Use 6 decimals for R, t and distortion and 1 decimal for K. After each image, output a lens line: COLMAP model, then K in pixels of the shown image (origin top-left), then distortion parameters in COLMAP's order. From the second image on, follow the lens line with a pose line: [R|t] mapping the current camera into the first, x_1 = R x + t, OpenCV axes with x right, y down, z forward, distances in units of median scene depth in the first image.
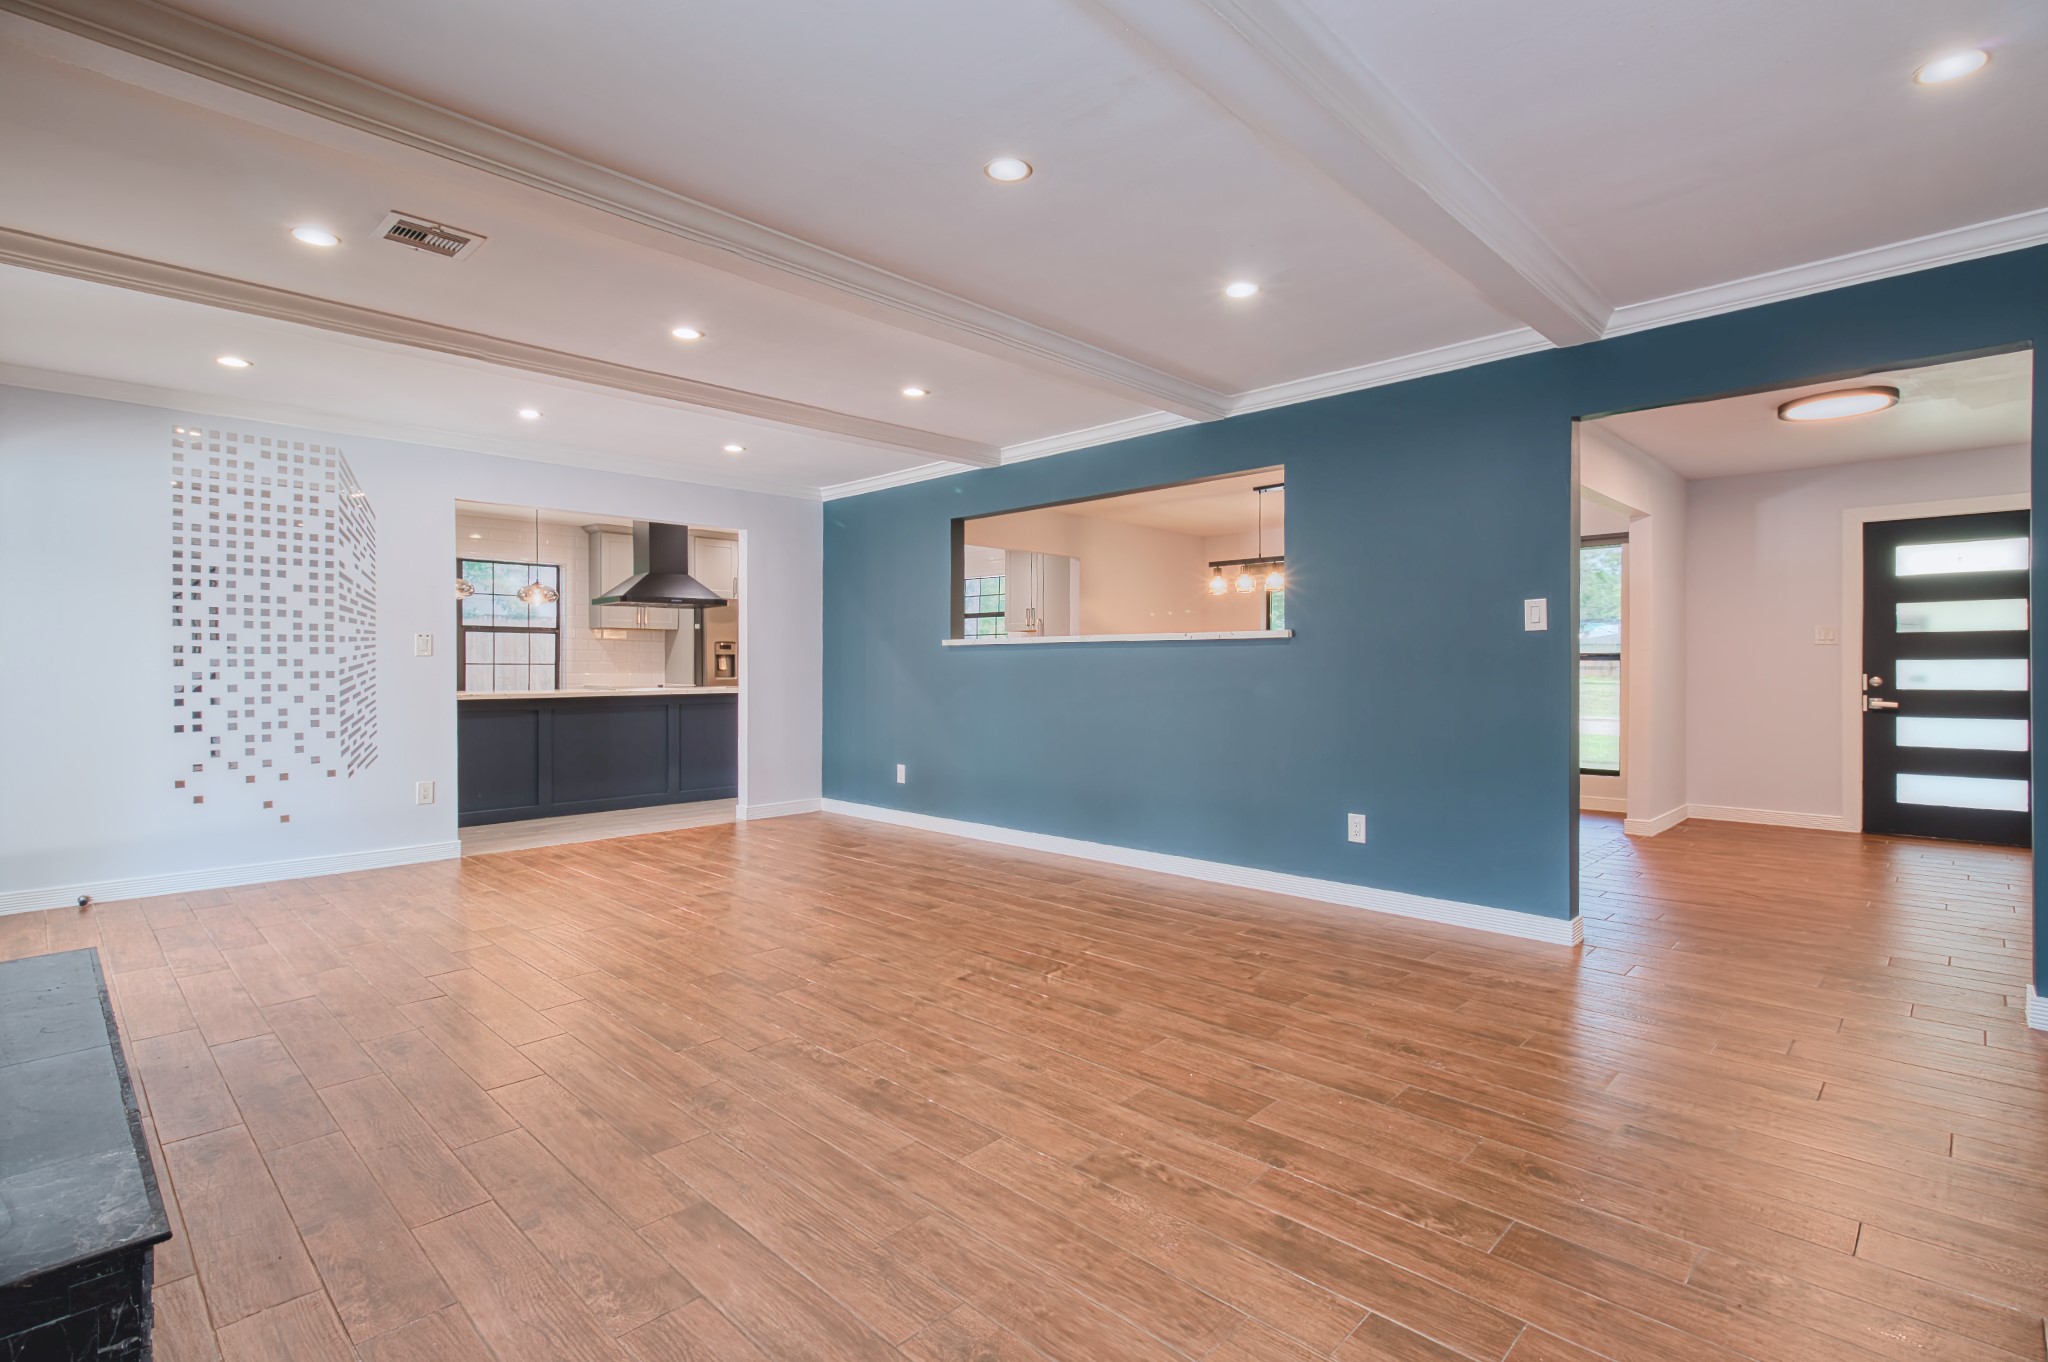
lens RADIAL K [[973.2, 0, 1035.8], [0, 973.2, 673.1], [0, 0, 1]] dist [0.004517, 0.000167]
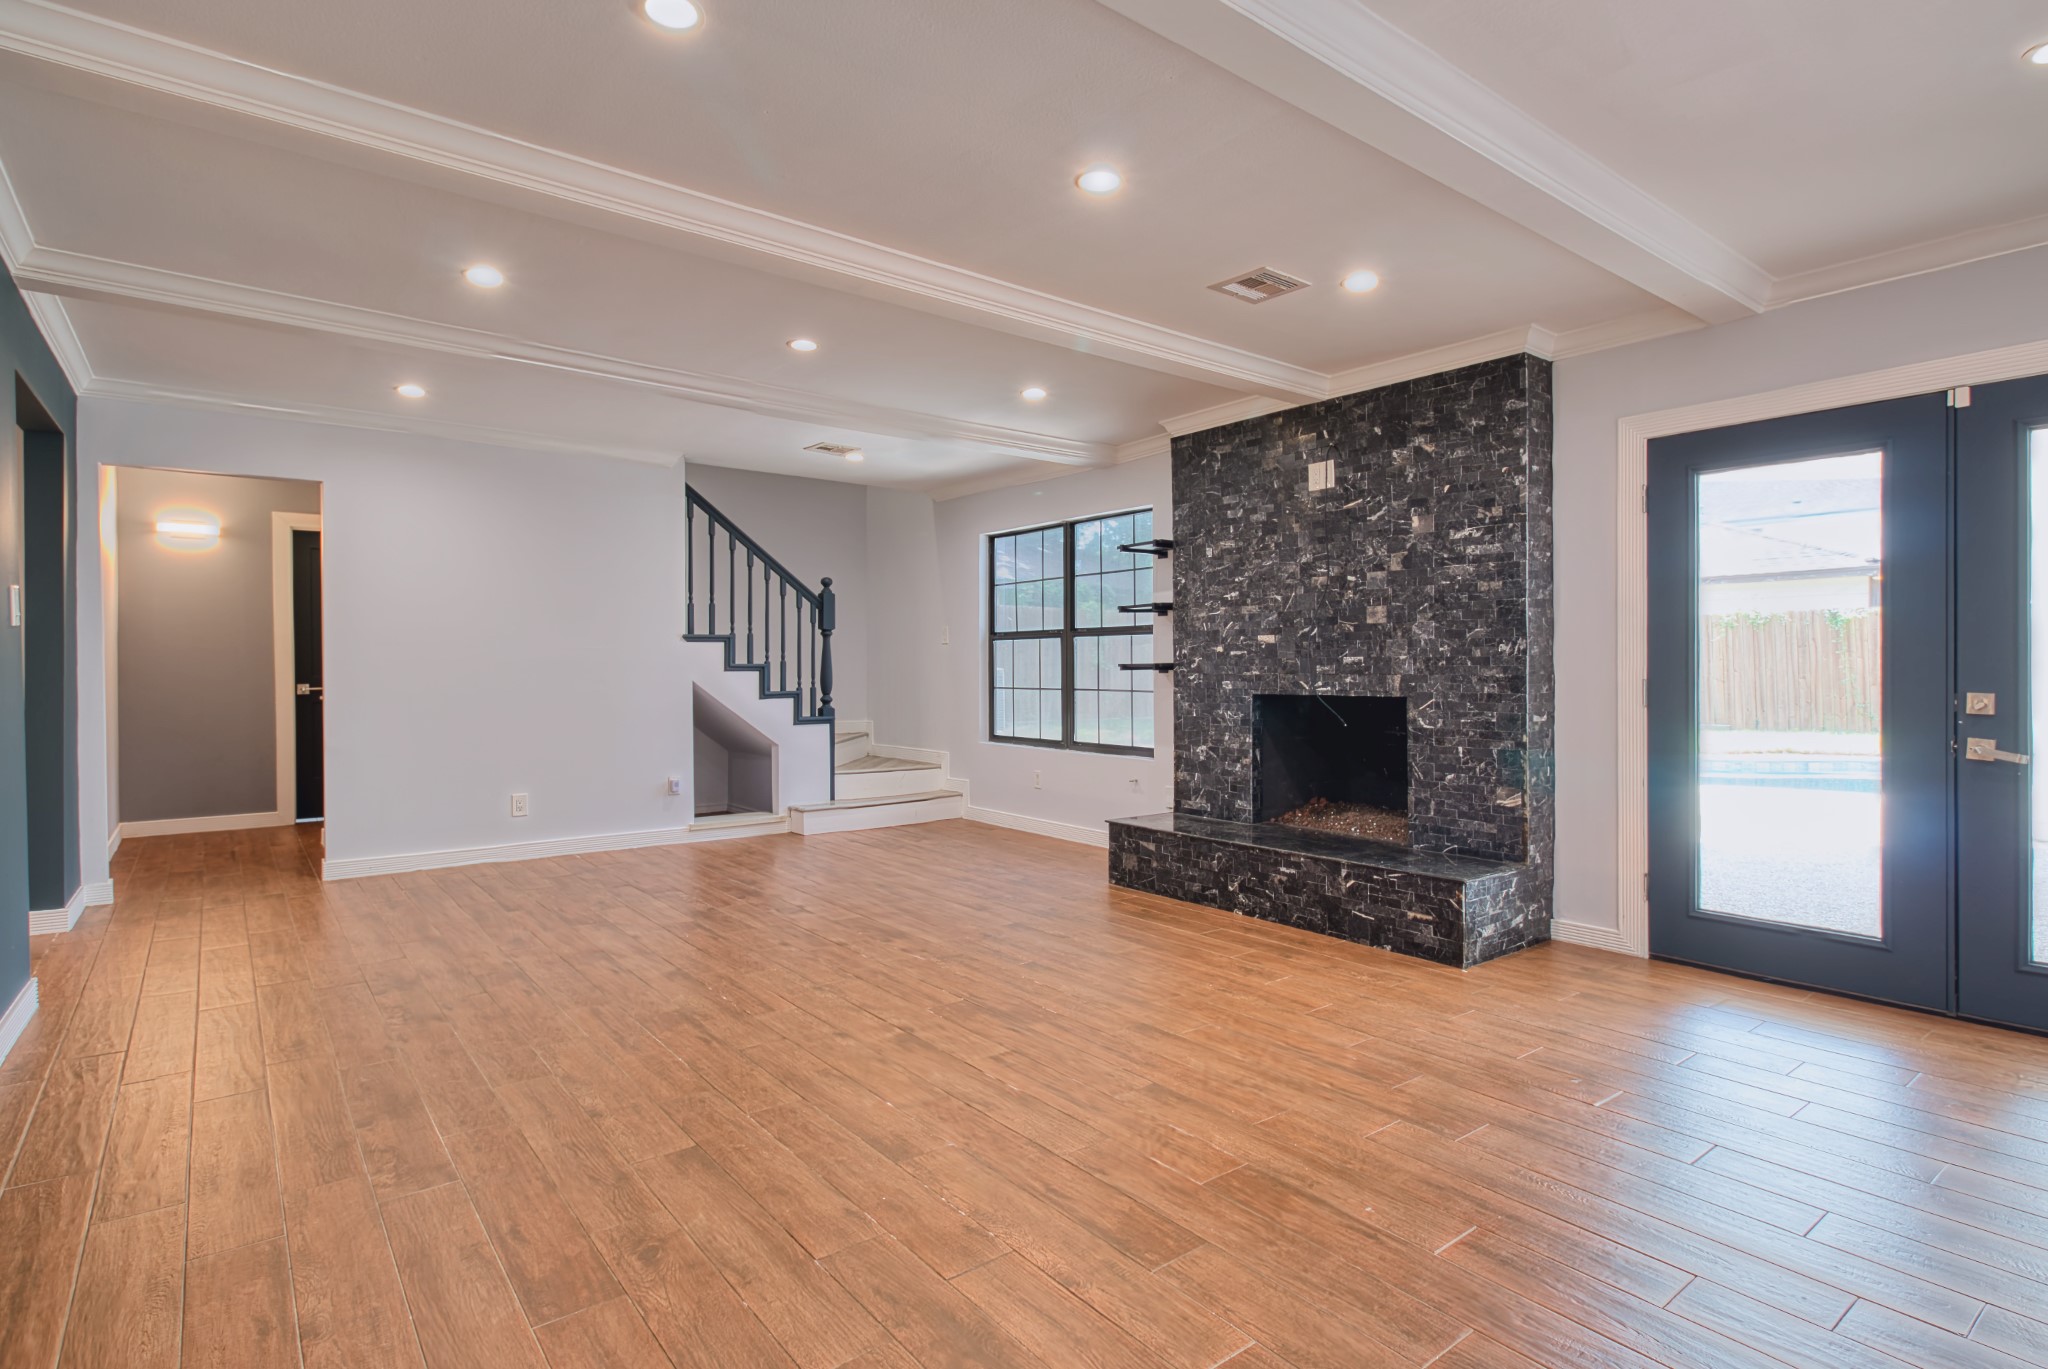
lens RADIAL K [[1041.5, 0, 1043.8], [0, 1041.5, 672.9], [0, 0, 1]] dist [-0.000919, -0.000608]
pose [[-0.991090, 0.002864, 0.133164, -0.321861], [0.004977, 0.999867, 0.015539, -0.011795], [-0.133102, 0.016063, -0.990972, 1.337212]]
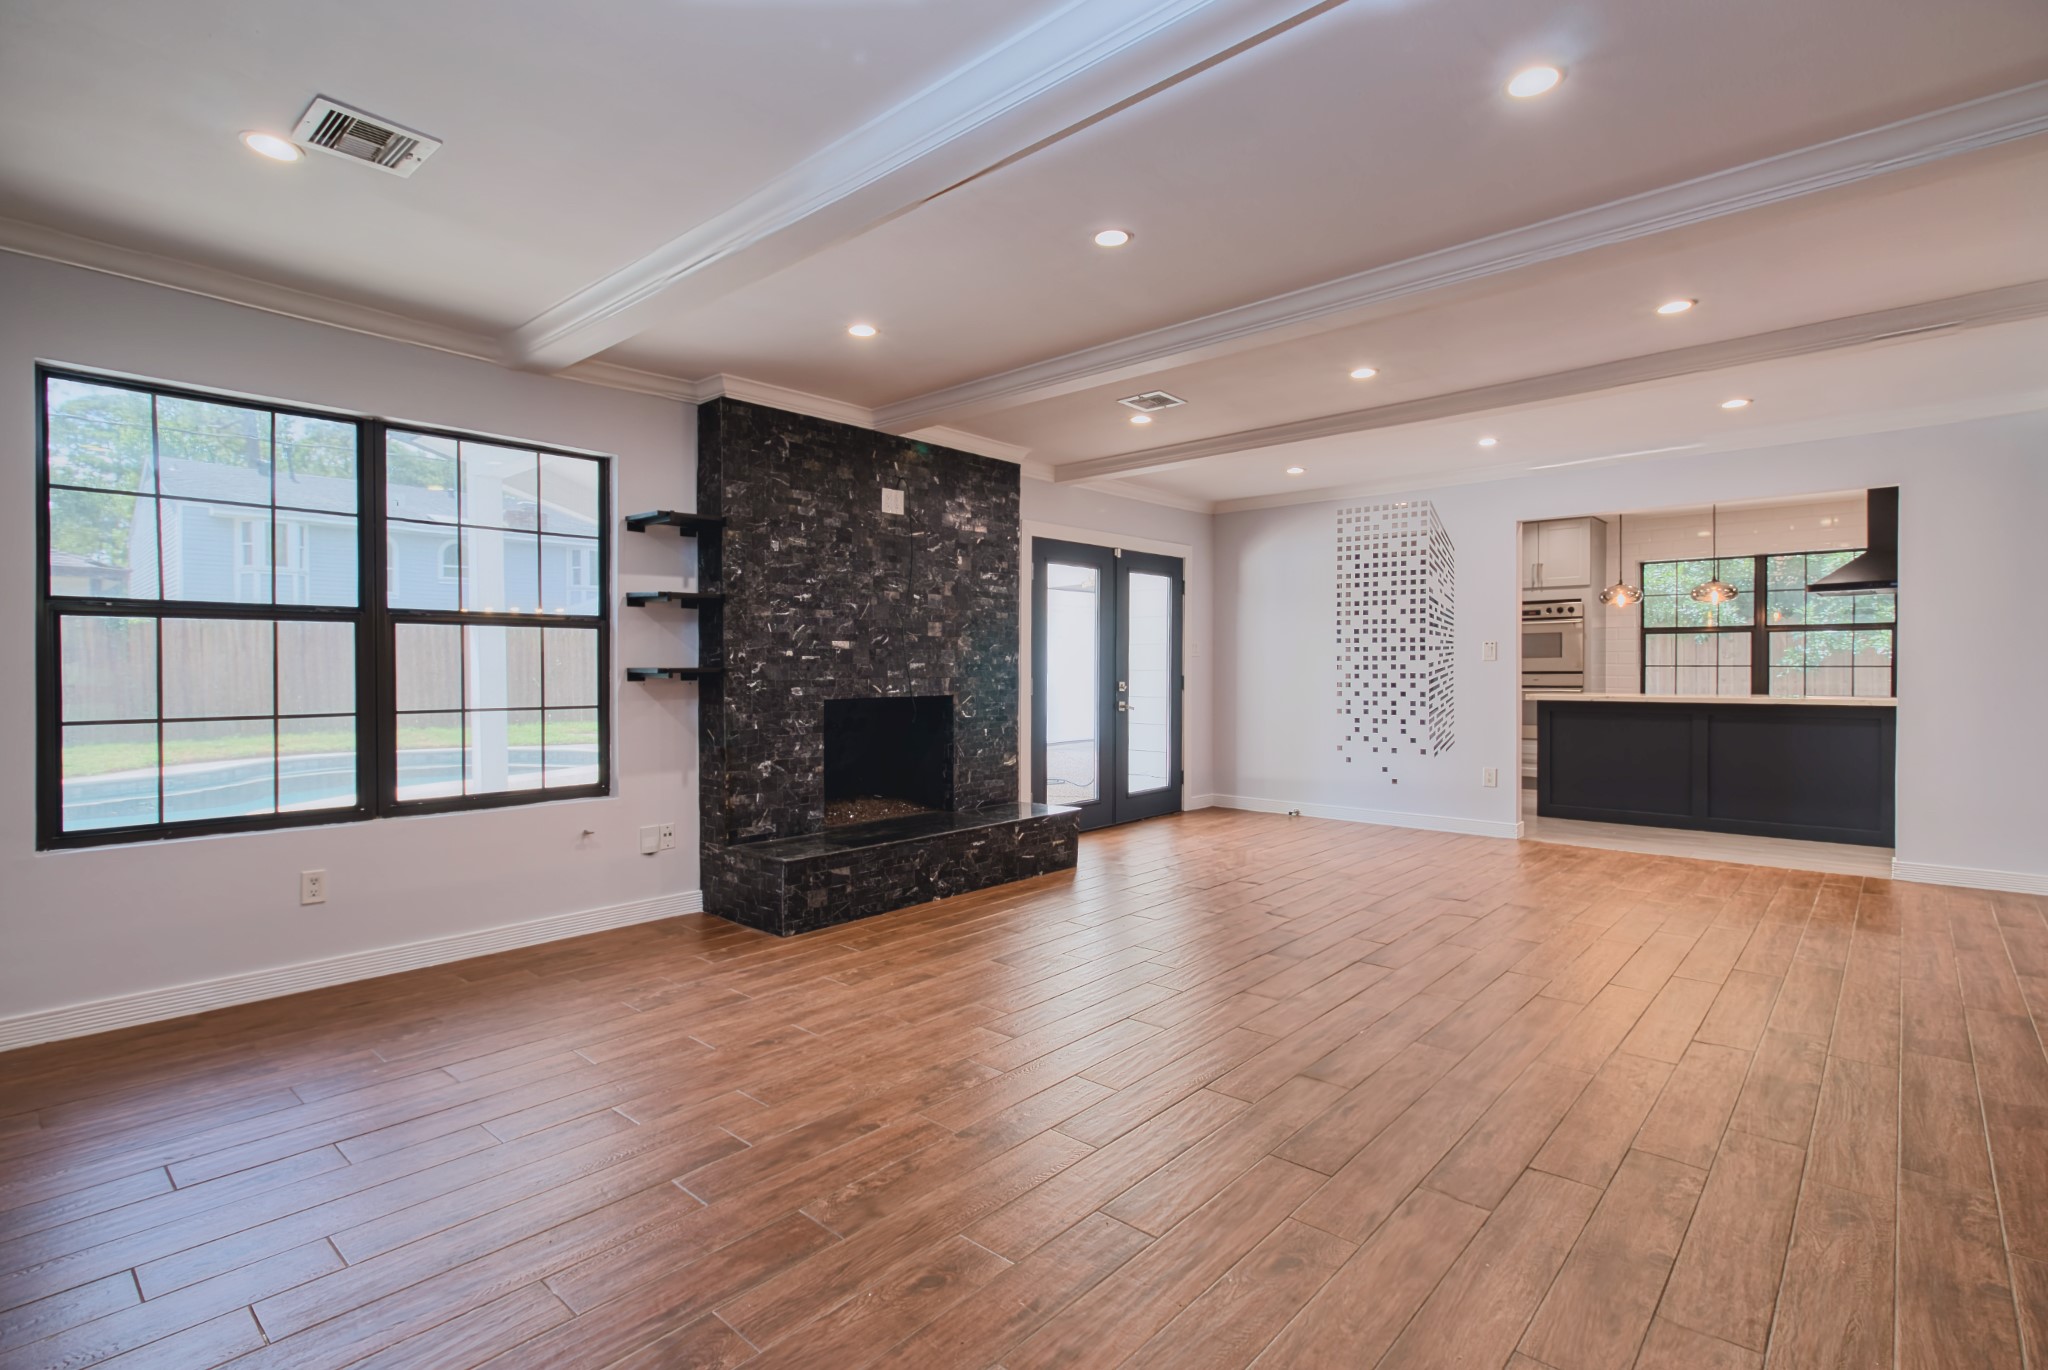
lens RADIAL K [[973.2, 0, 1035.8], [0, 973.2, 677.1], [0, 0, 1]] dist [0.004517, 0.000167]
pose [[0.039839, 0.010115, -0.999155, 0.575290], [-0.006744, 0.999929, 0.009854, -0.006539], [0.999183, 0.006345, 0.039904, 0.448584]]
